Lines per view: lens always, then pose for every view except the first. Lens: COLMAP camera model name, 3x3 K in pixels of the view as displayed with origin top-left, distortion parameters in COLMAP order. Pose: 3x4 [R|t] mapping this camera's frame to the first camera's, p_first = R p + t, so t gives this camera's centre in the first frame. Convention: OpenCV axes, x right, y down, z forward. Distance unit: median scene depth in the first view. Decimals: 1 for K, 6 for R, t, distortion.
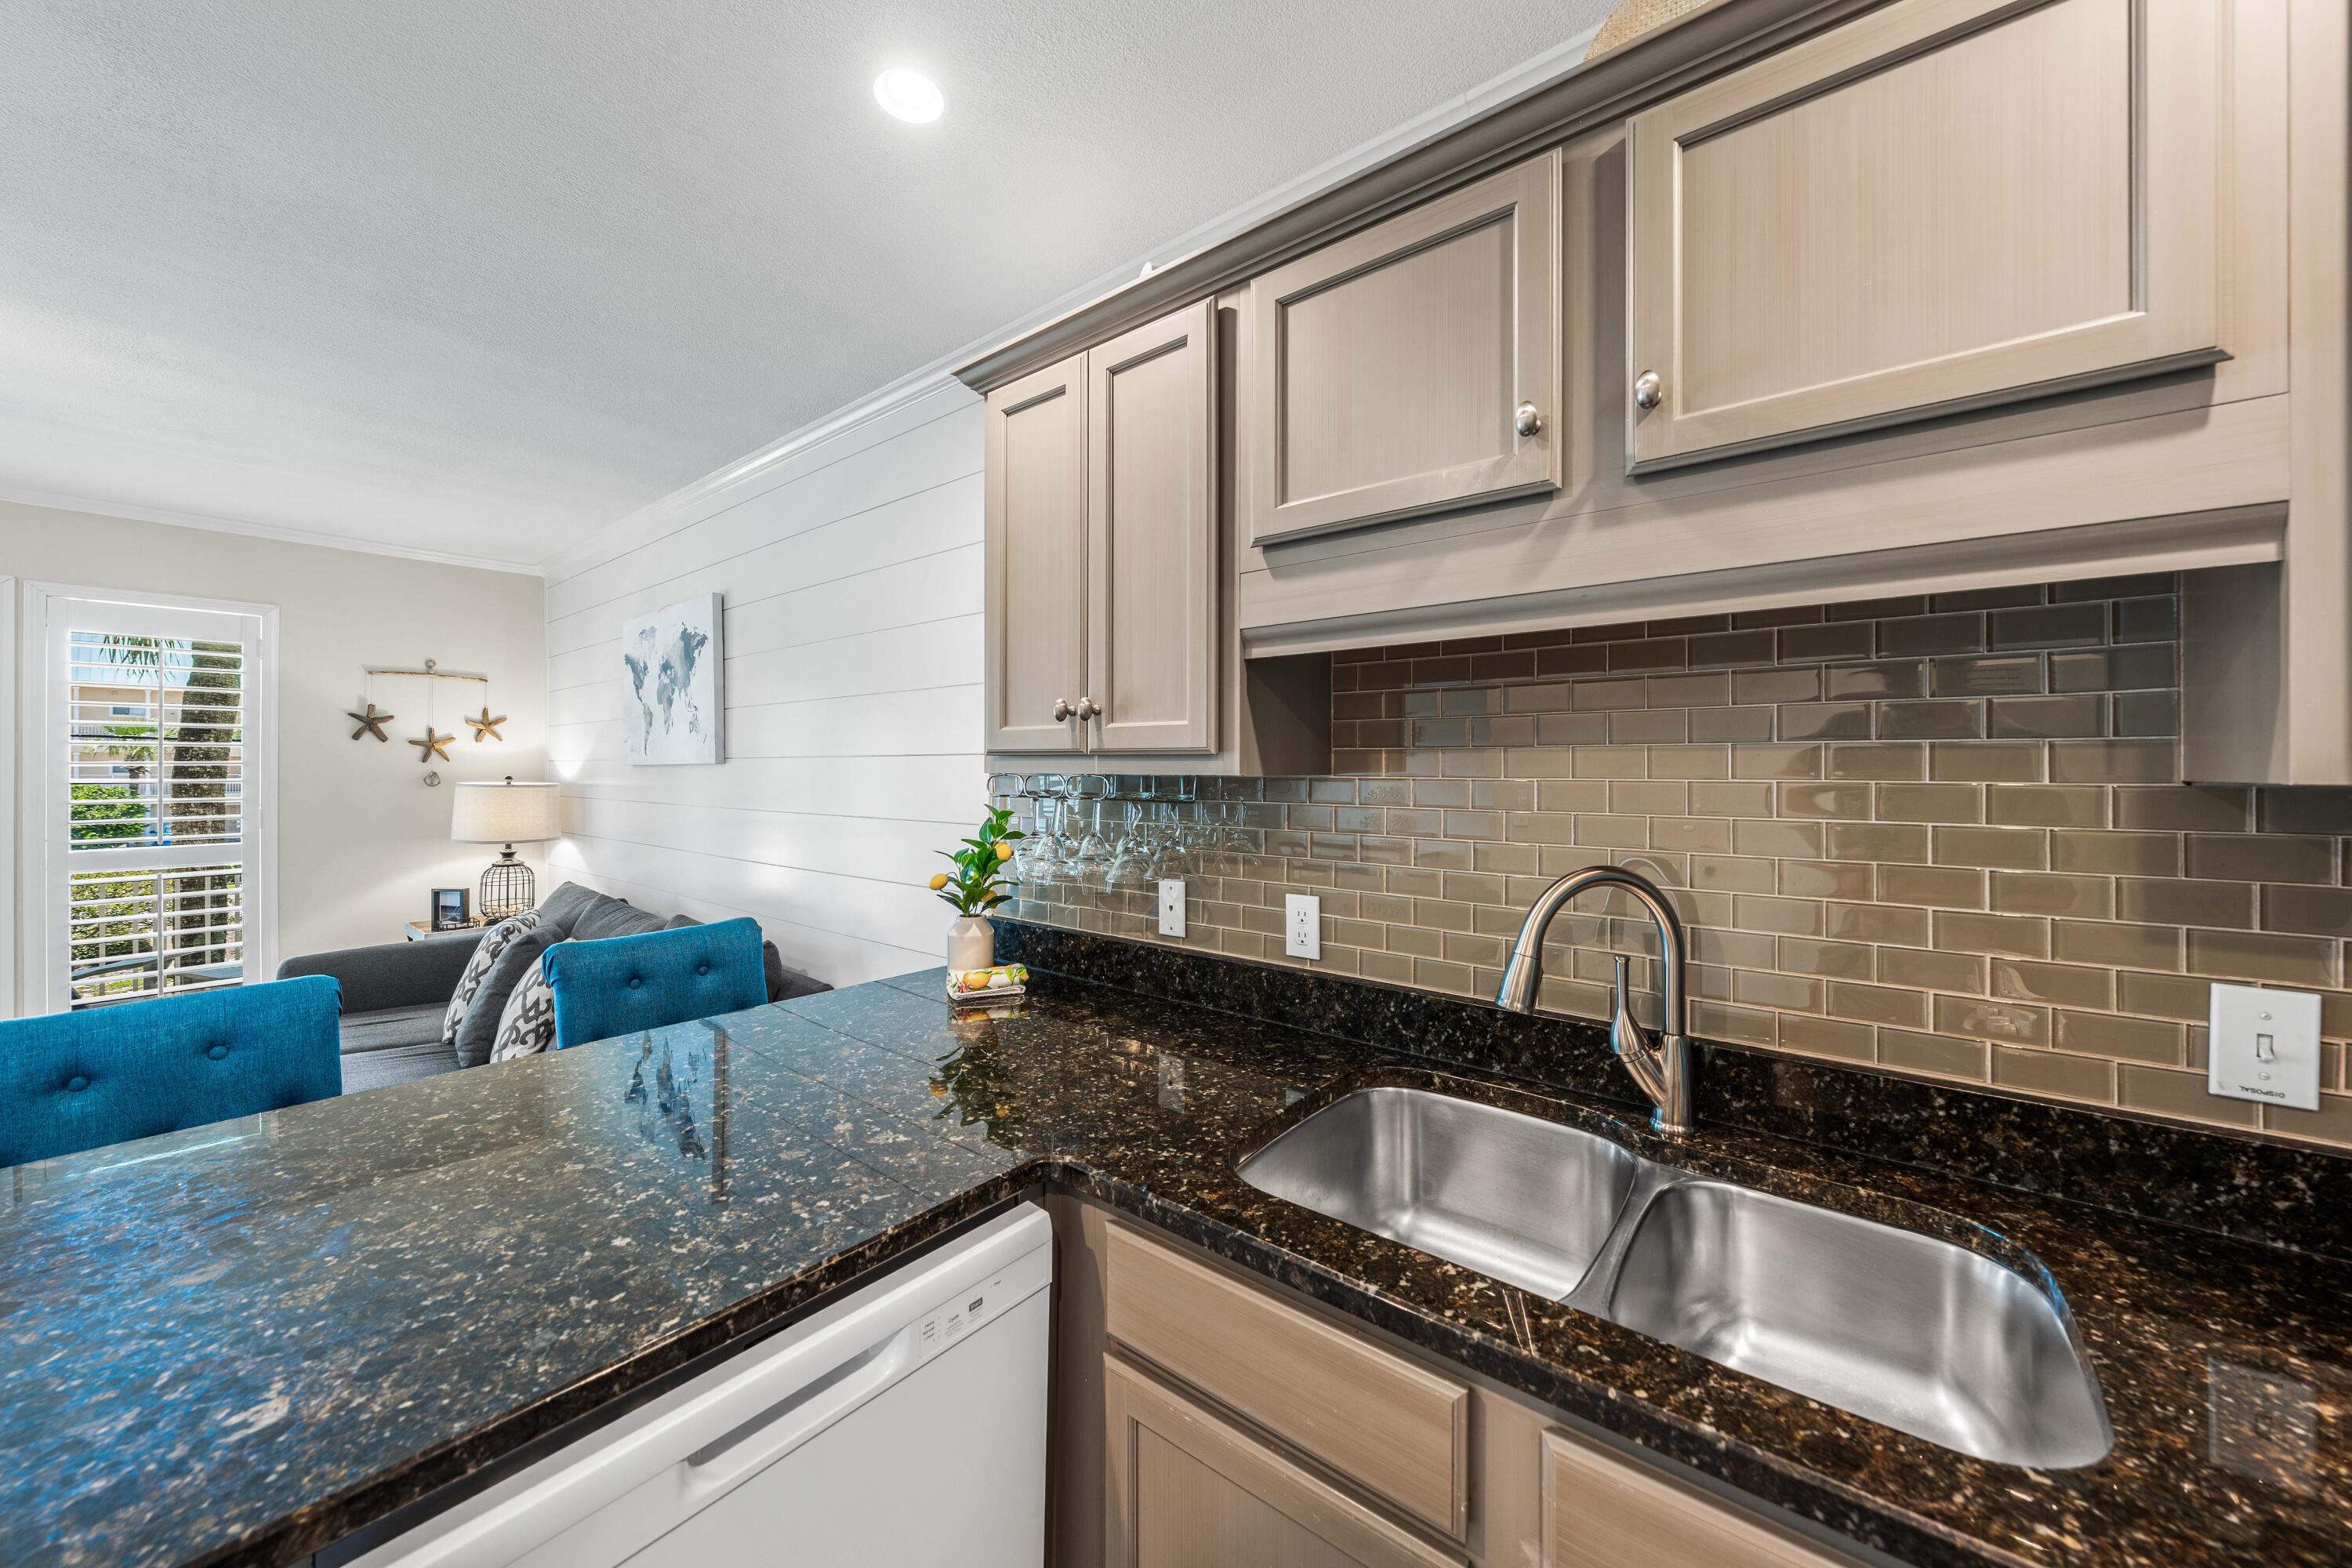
lens RADIAL K [[837.0, 0, 1229.4], [0, 837.0, 767.2], [0, 0, 1]] dist [-0.002306, -0.000382]
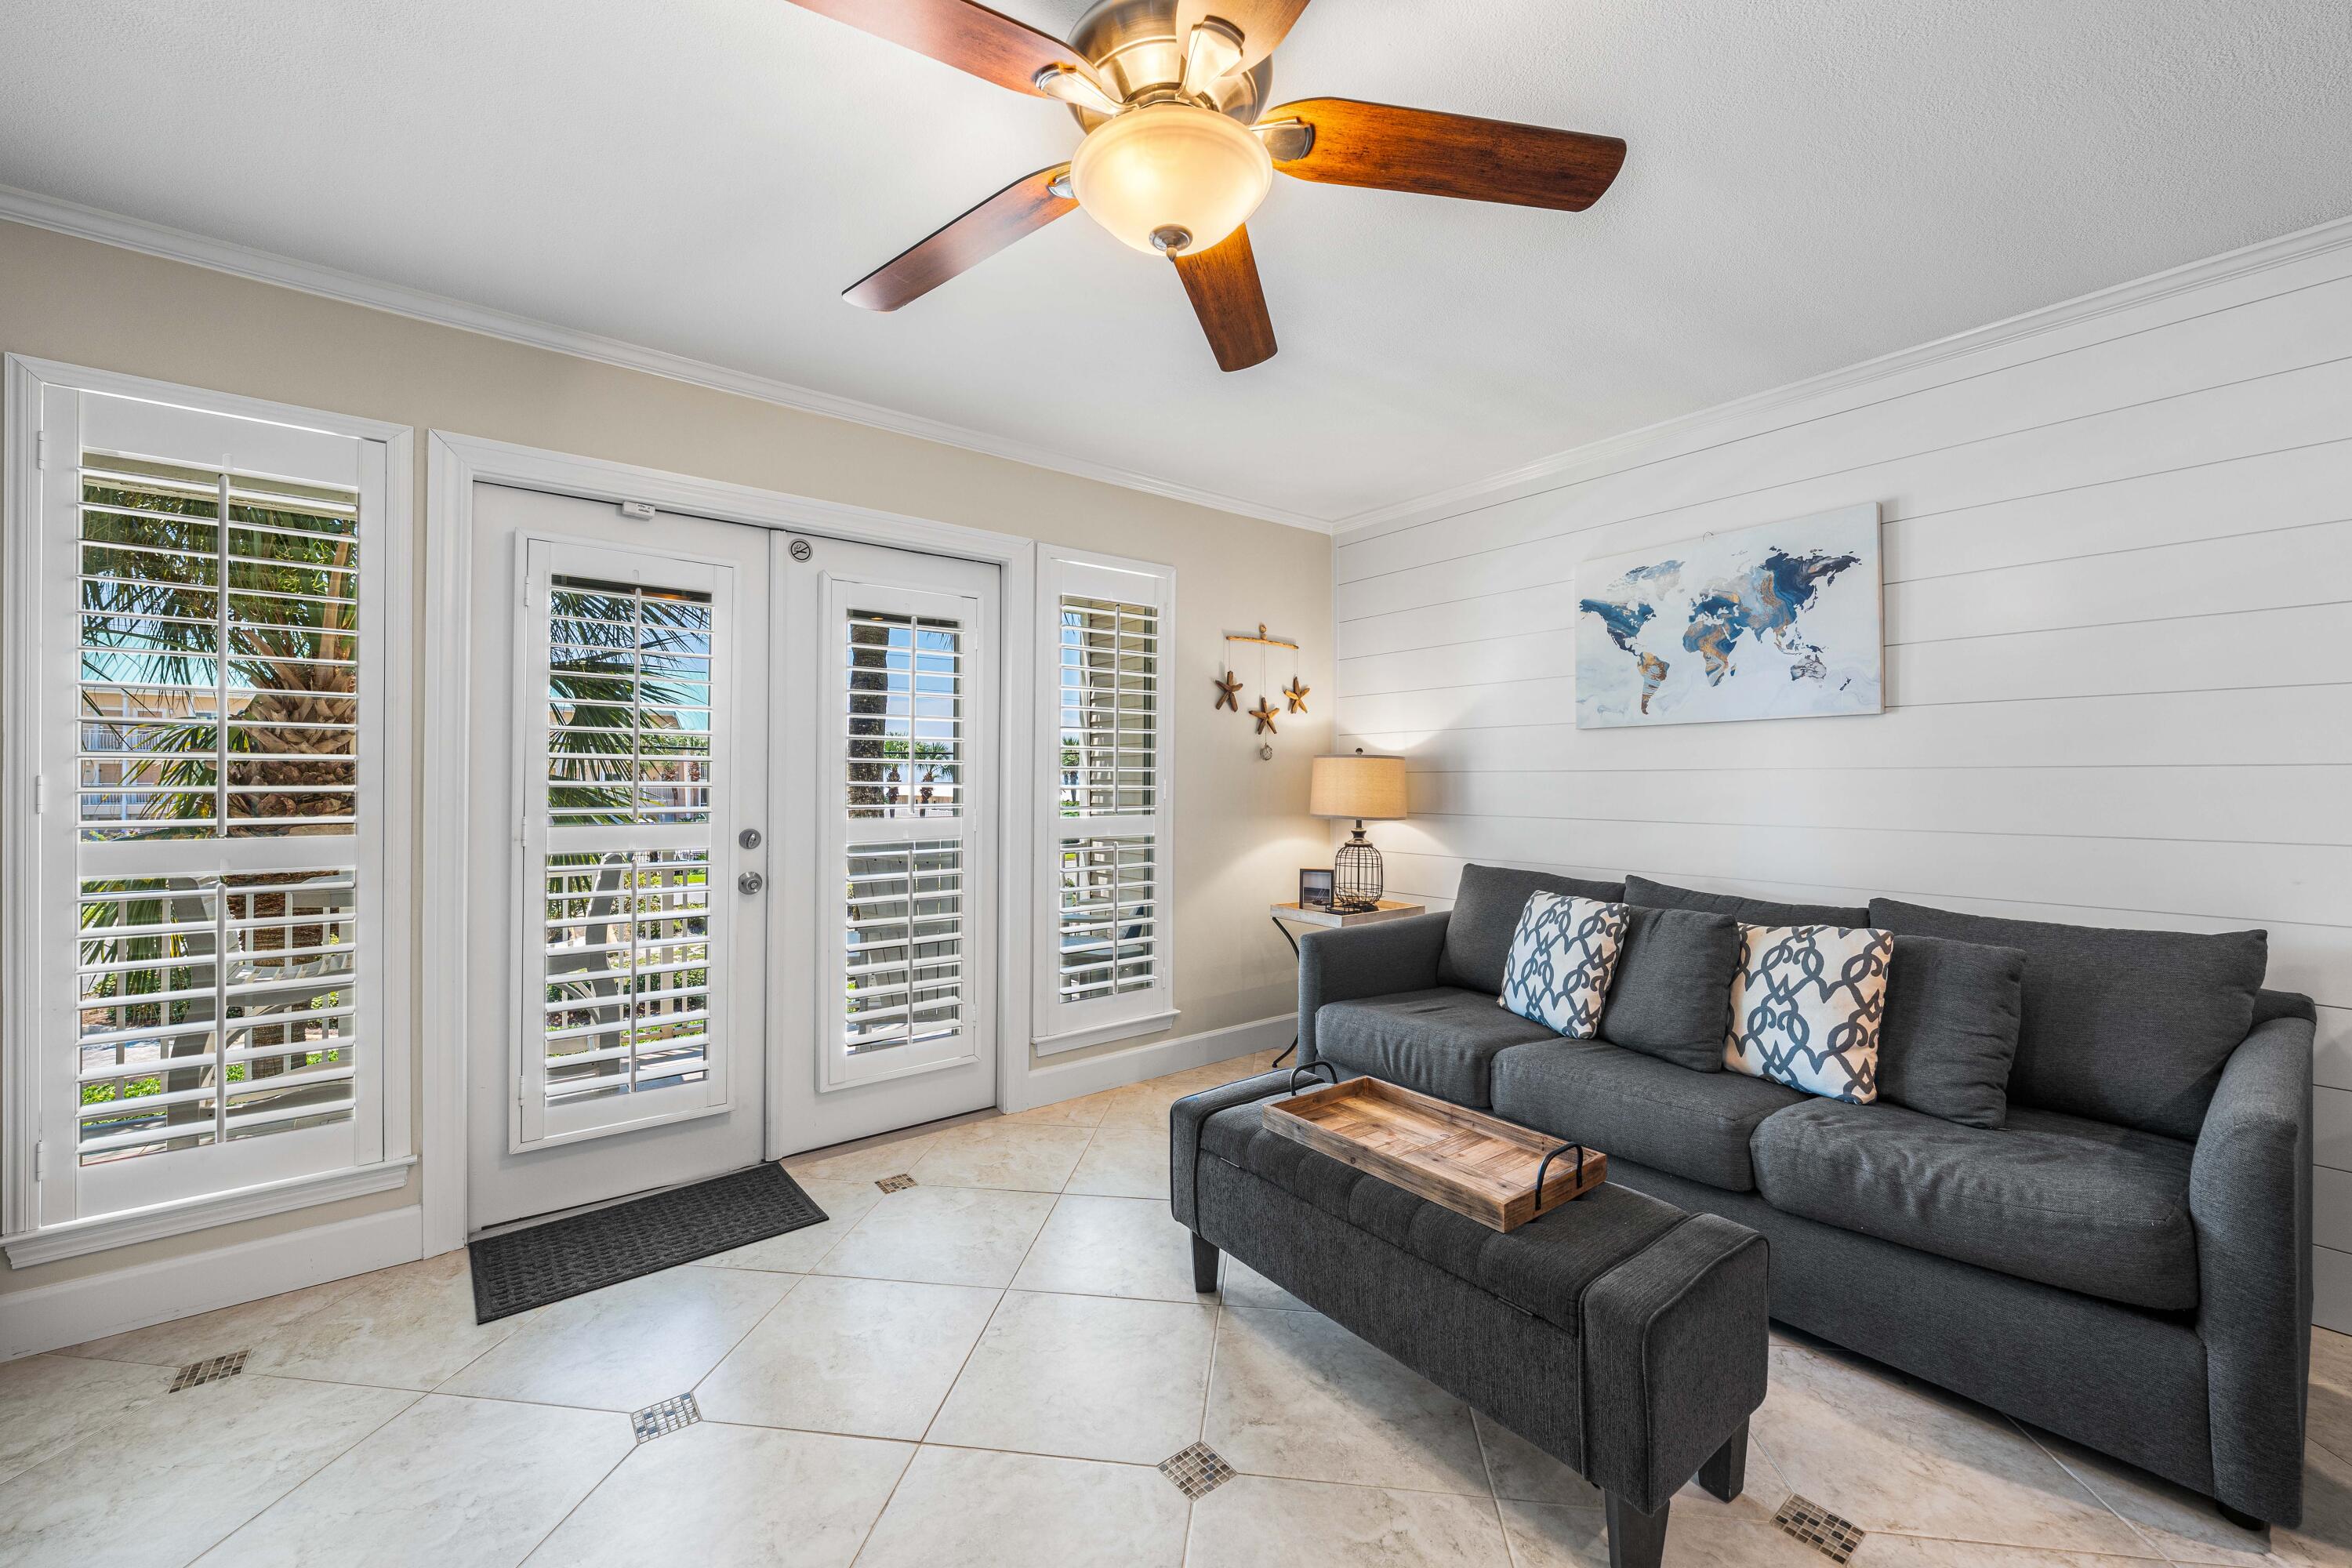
lens RADIAL K [[926.6, 0, 1197.8], [0, 926.6, 769.7], [0, 0, 1]] dist [-0.001254, -0.000217]
pose [[0.971662, -0.003974, -0.236342, -2.440116], [0.001282, 0.999933, -0.011542, 0.140994], [0.236372, 0.010912, 0.971601, -0.056951]]
